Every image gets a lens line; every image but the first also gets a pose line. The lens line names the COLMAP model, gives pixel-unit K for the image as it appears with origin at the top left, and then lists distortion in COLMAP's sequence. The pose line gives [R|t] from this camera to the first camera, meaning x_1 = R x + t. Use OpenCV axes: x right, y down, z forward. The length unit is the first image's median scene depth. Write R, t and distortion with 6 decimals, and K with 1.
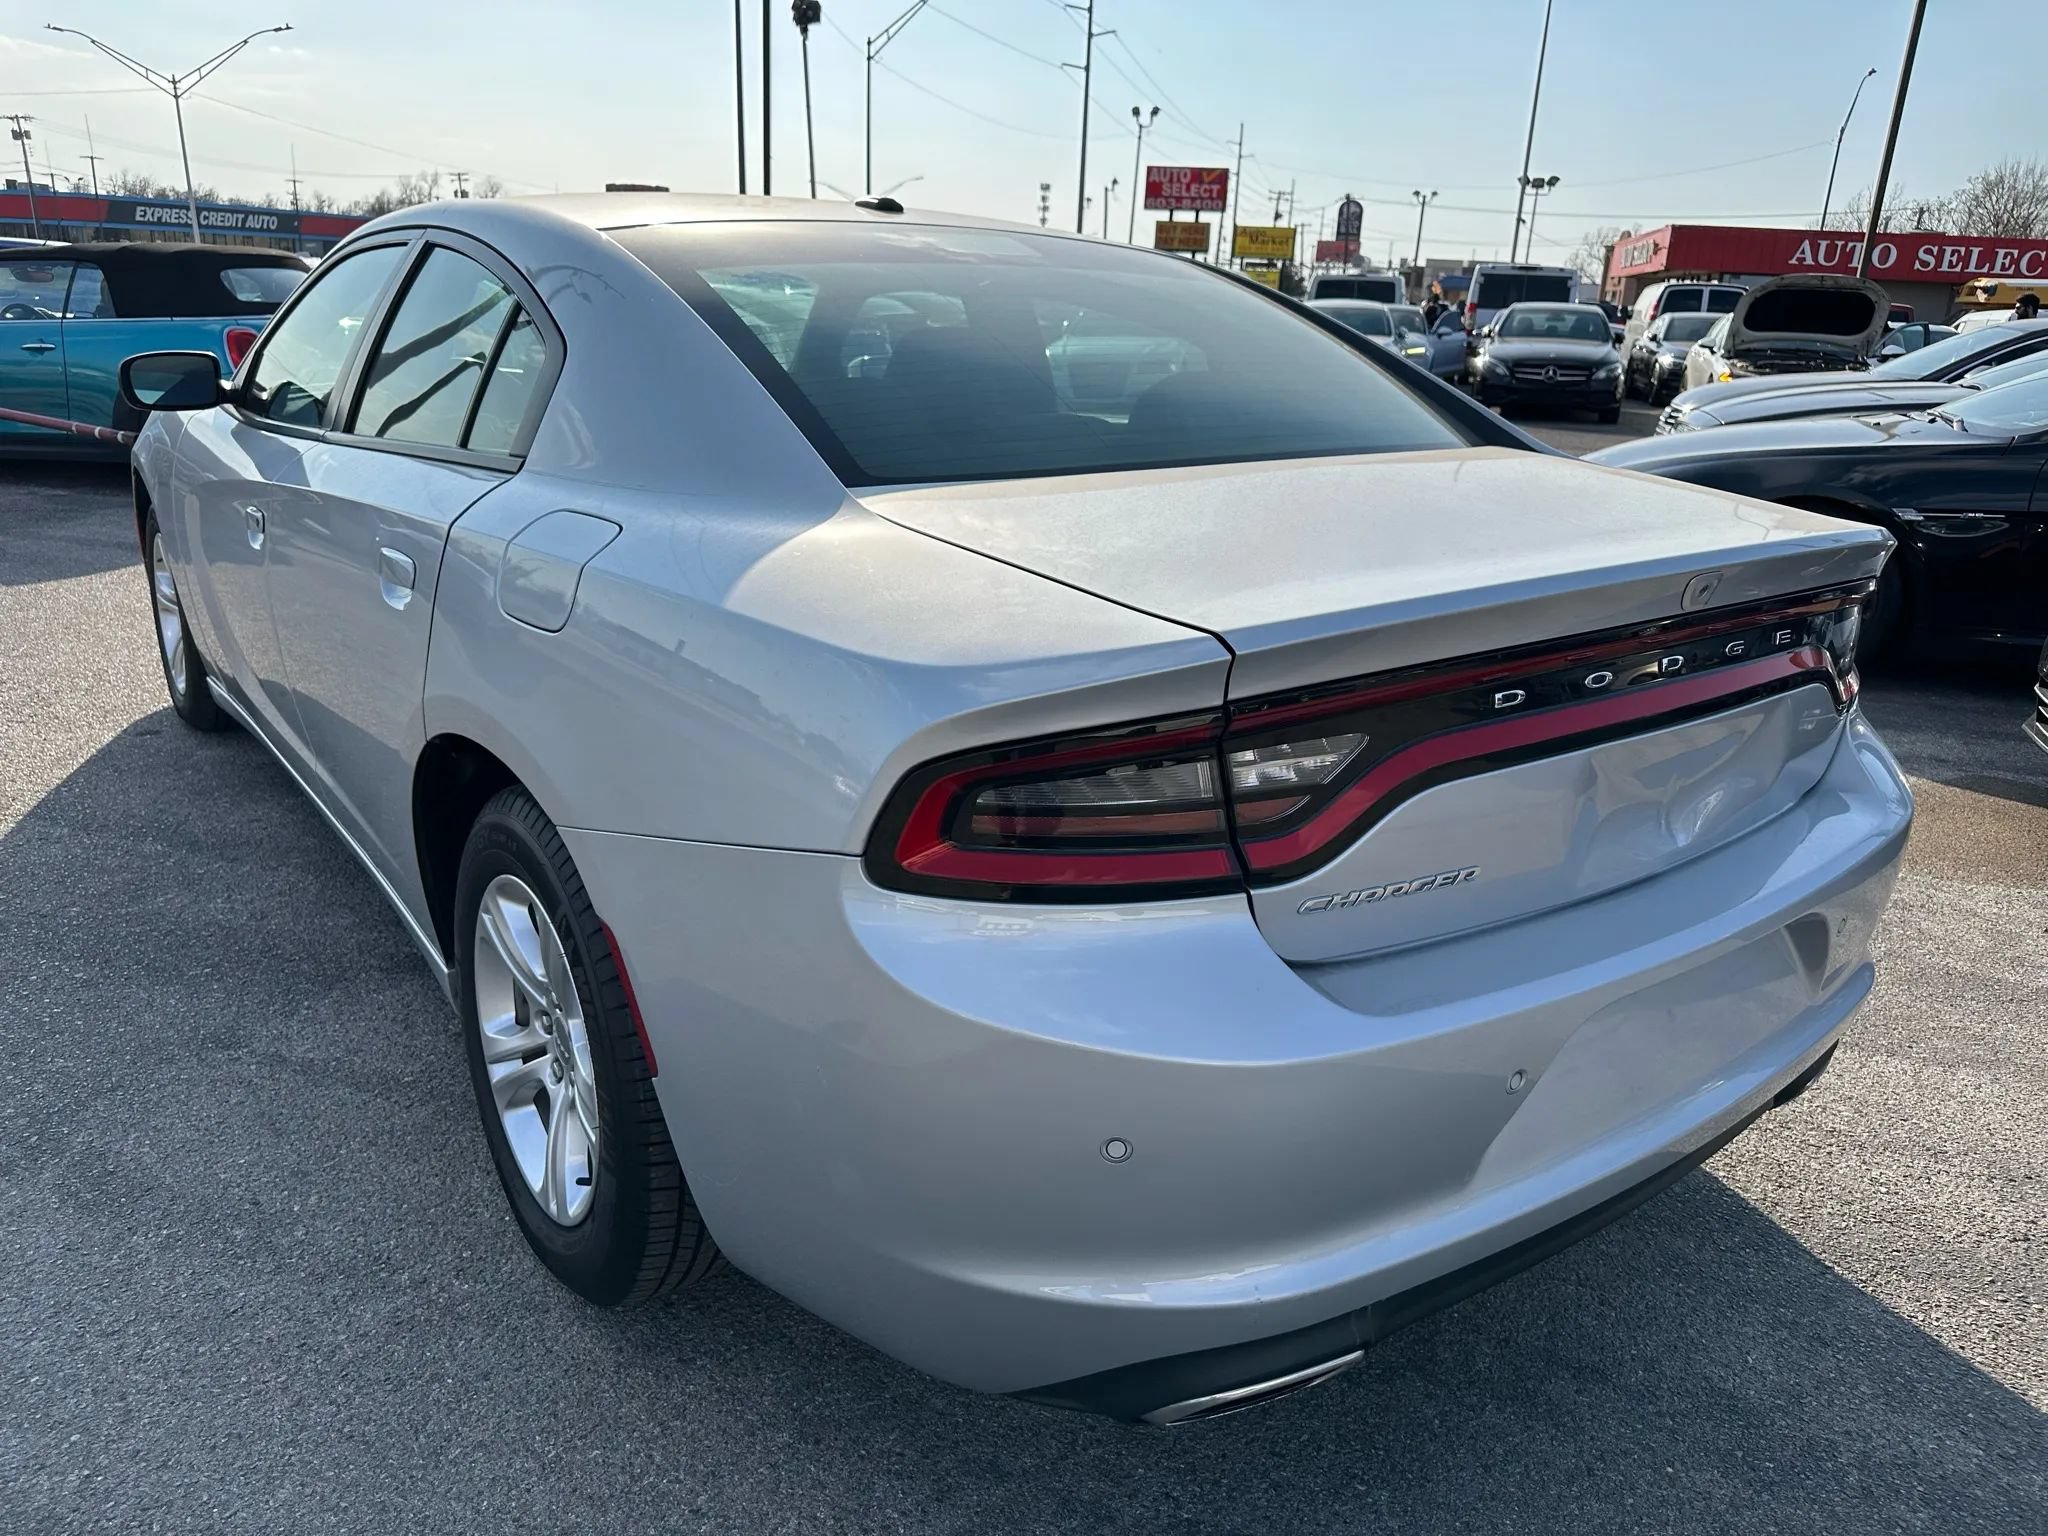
lens RADIAL K [[1480.1, 0, 1028.5], [0, 1480.1, 763.4], [0, 0, 1]] dist [0.012161, -0.012175]
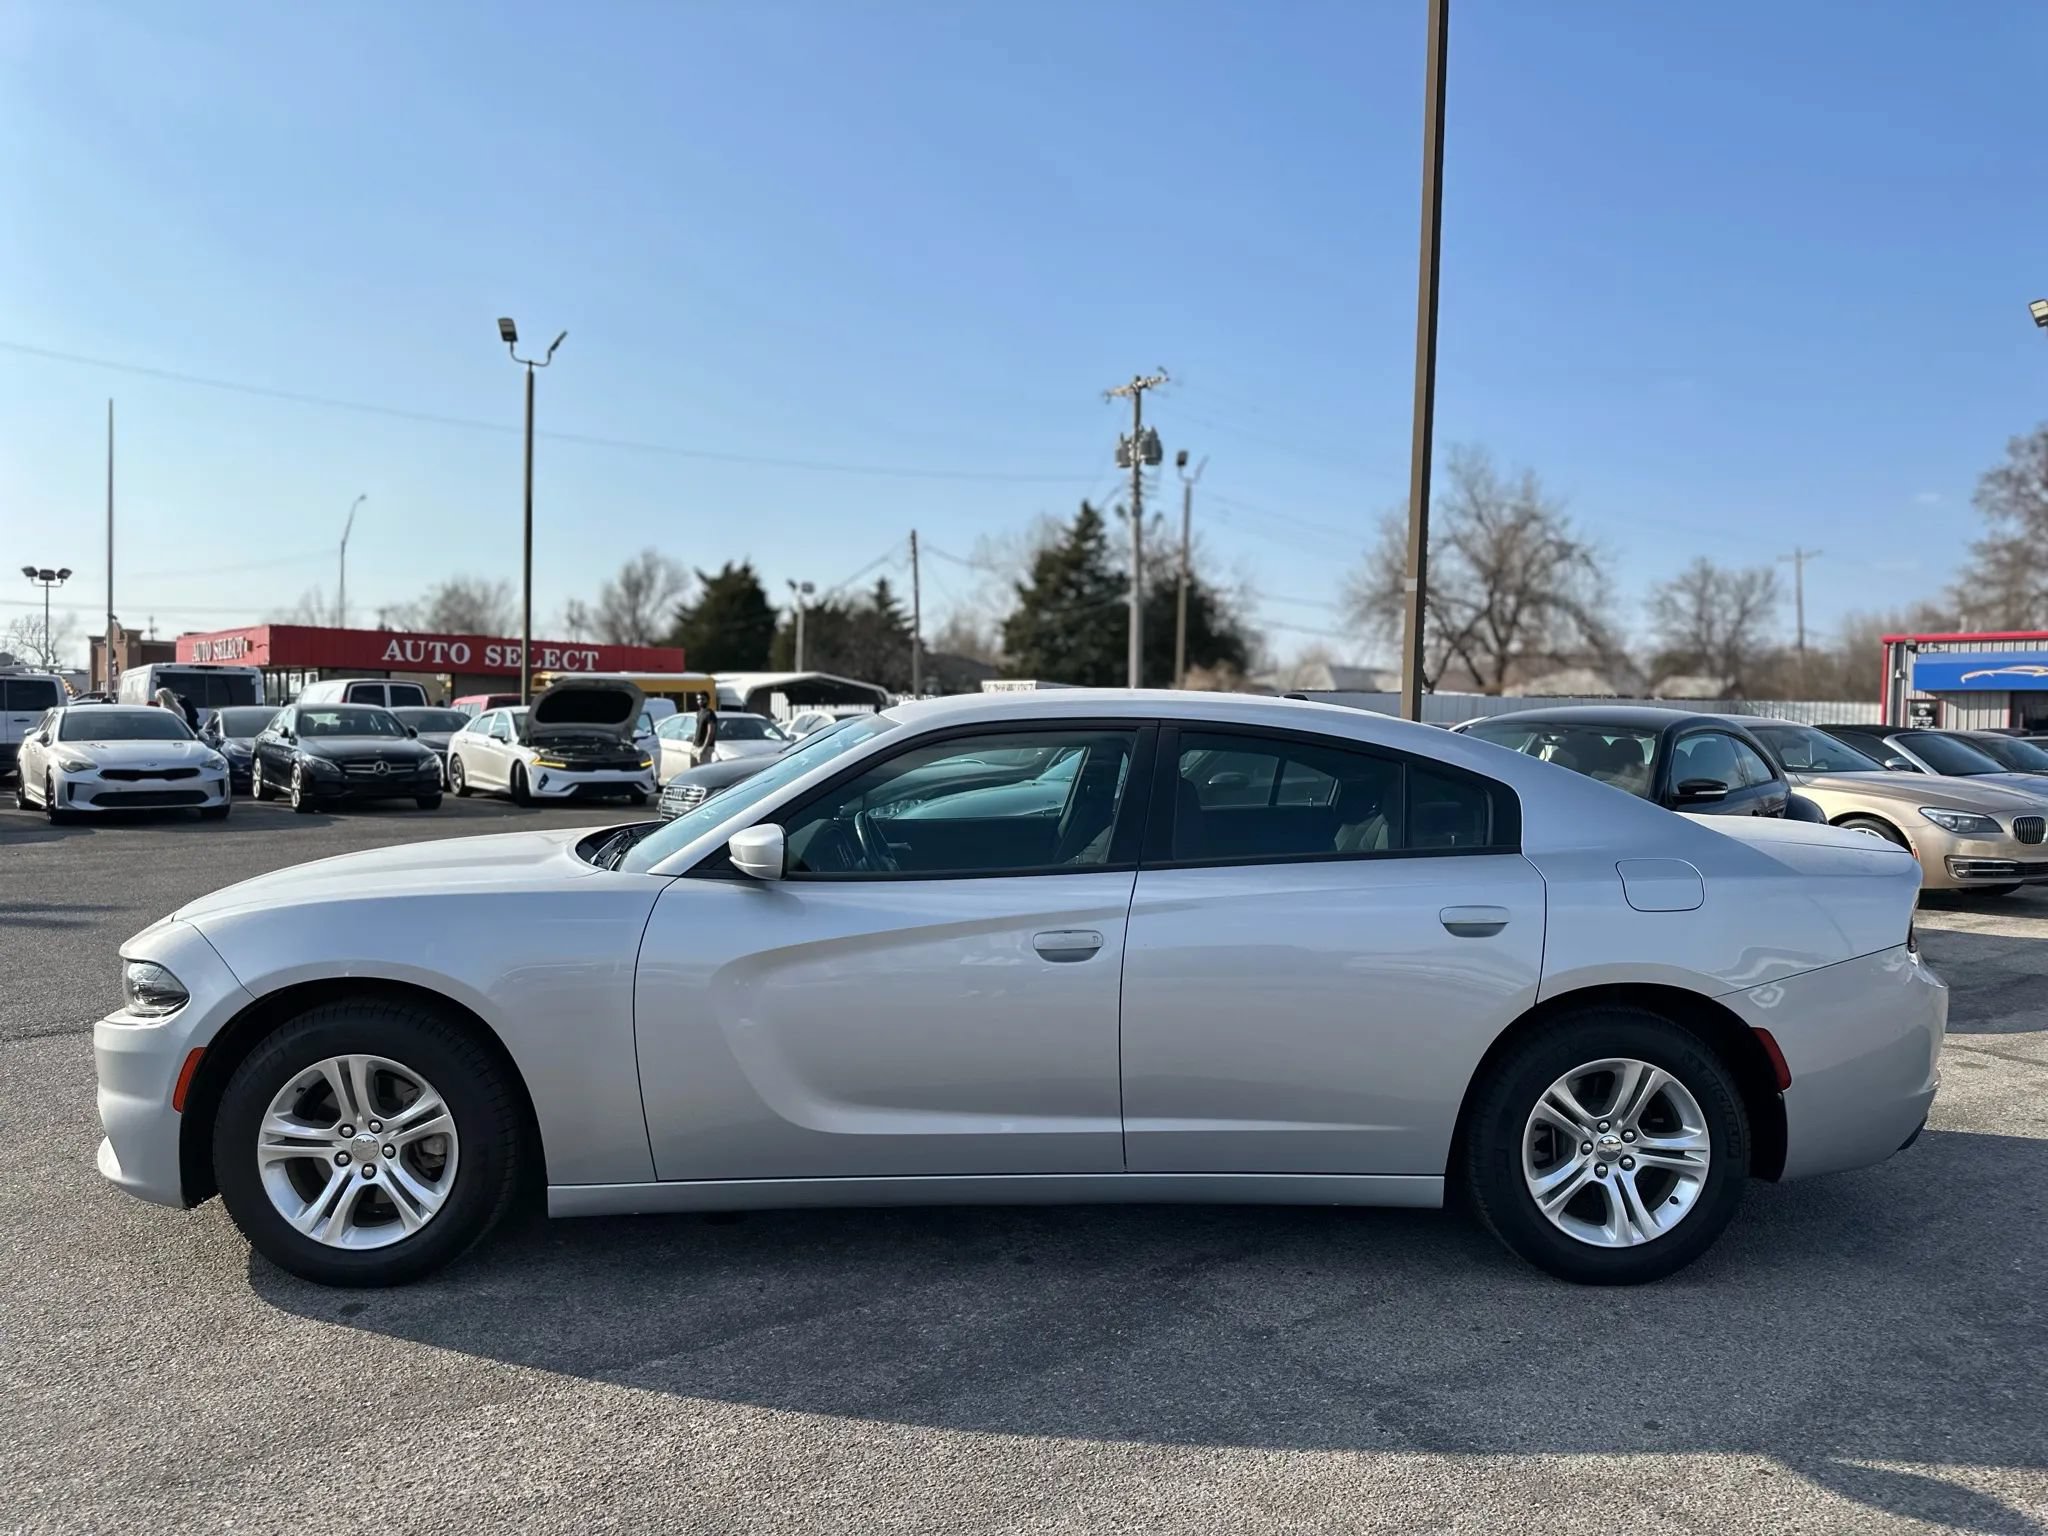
lens RADIAL K [[1480.1, 0, 1028.5], [0, 1480.1, 763.4], [0, 0, 1]] dist [0.012161, -0.012175]
pose [[0.561991, -0.057841, 0.825119, -0.139440], [0.258656, 0.959813, -0.108889, -0.016308], [-0.785661, 0.274617, 0.554367, 0.025817]]
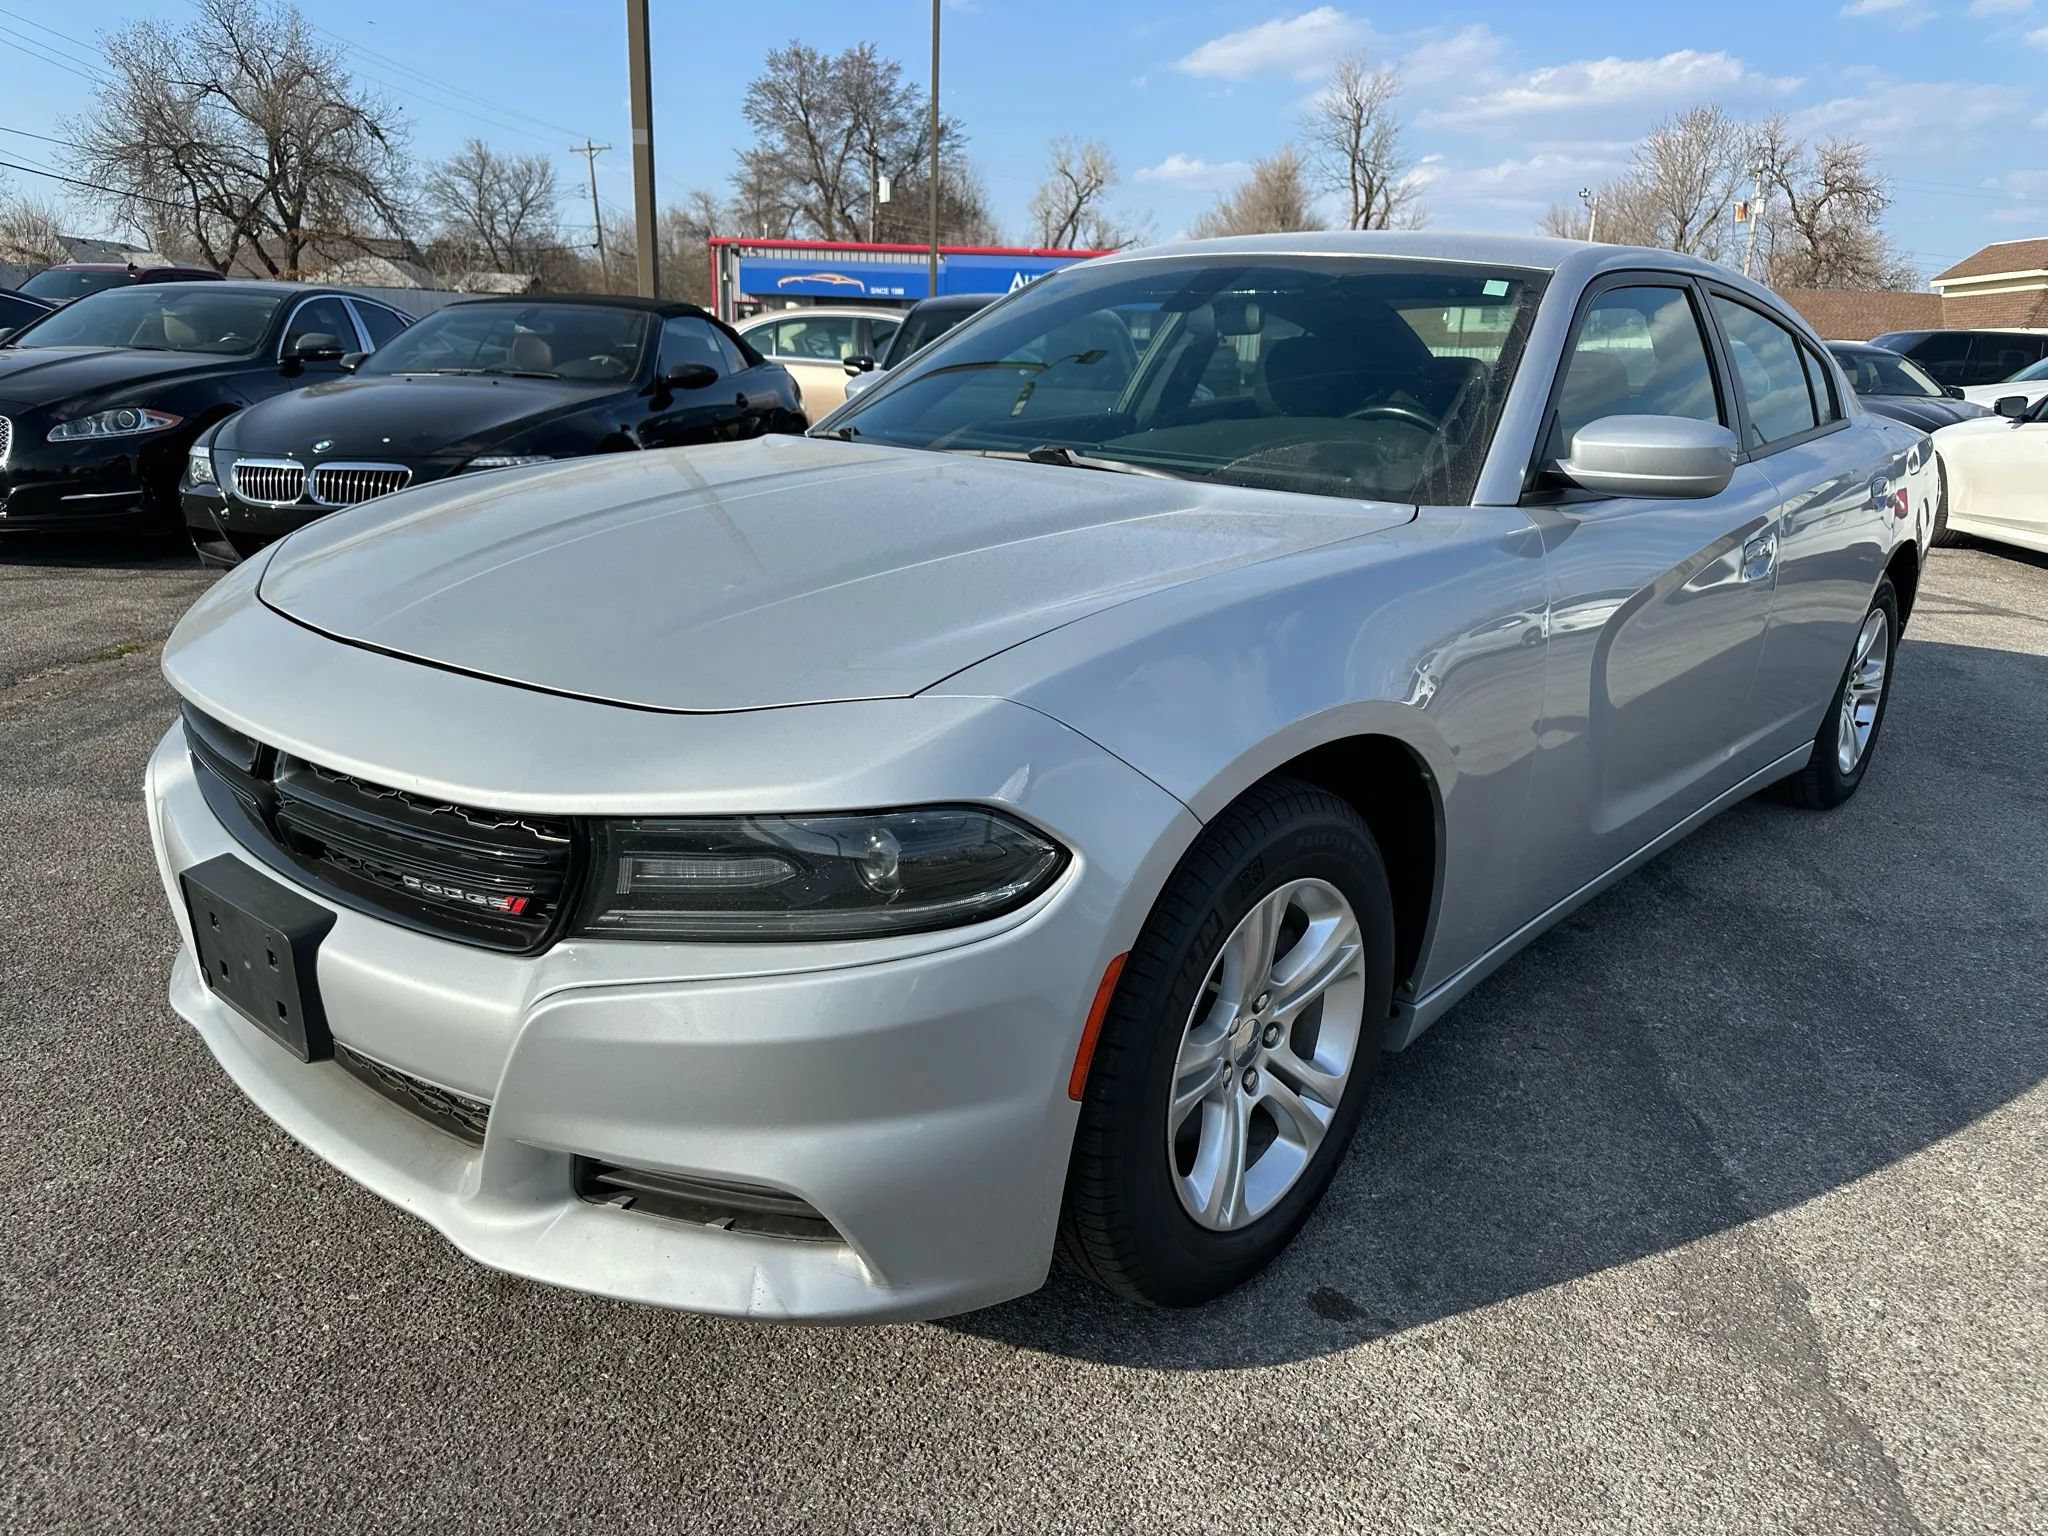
lens RADIAL K [[1480.1, 0, 1028.5], [0, 1480.1, 763.4], [0, 0, 1]] dist [0.012161, -0.012175]
pose [[-0.214127, -0.308537, 0.926798, -0.127583], [0.260940, 0.896257, 0.358657, -0.047548], [-0.941308, 0.318636, -0.111403, 0.145236]]
